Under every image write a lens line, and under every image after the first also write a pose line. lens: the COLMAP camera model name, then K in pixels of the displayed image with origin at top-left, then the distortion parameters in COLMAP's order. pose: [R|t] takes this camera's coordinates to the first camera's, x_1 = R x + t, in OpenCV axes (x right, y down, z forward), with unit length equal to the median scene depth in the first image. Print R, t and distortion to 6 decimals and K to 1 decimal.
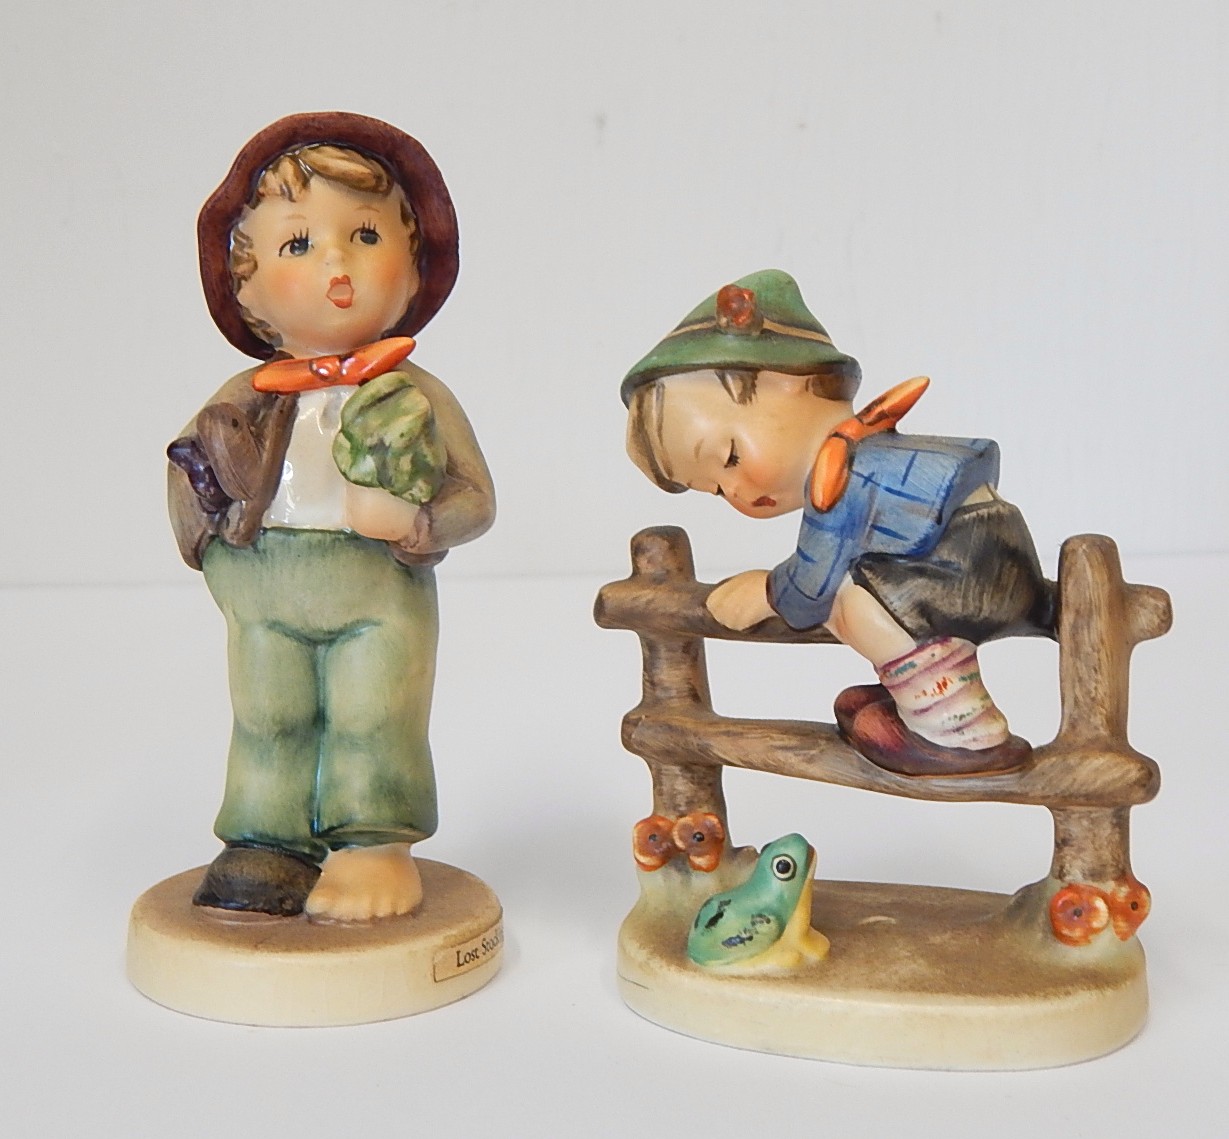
lens RADIAL K [[1598.2, 0, 614.5], [0, 1598.2, 569.5], [0, 0, 1]] dist [-0.015096, -0.028688]
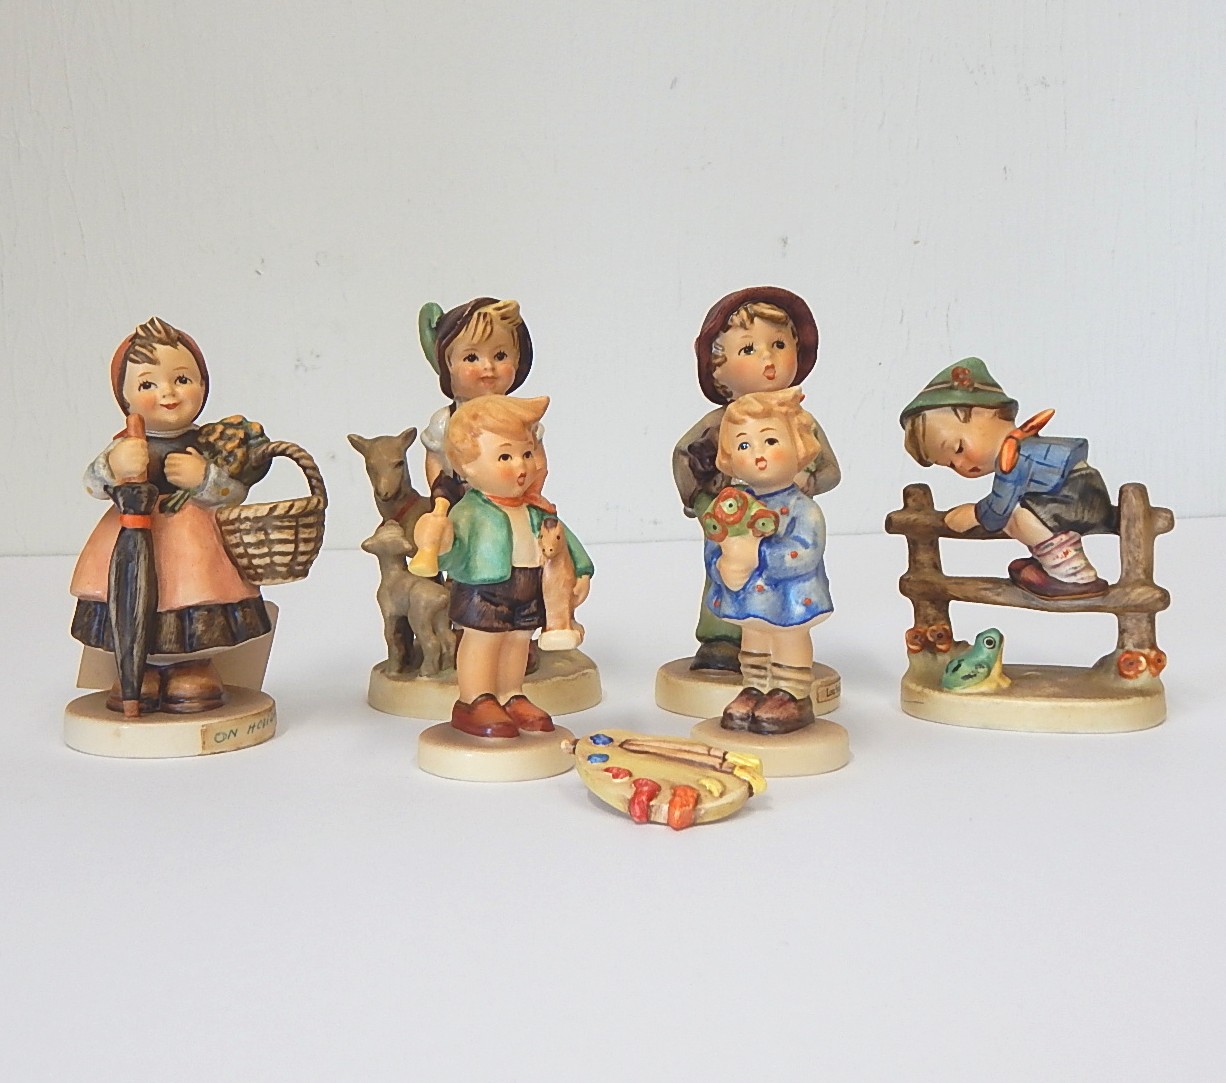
lens RADIAL K [[1425.1, 0, 613.0], [0, 1425.1, 541.5], [0, 0, 1]] dist [0.007827, -0.008491]
pose [[0.999619, -0.010522, -0.025511, -0.336928], [0.009954, 0.999702, -0.022307, 0.089503], [0.025738, 0.022045, 0.999426, -0.883299]]
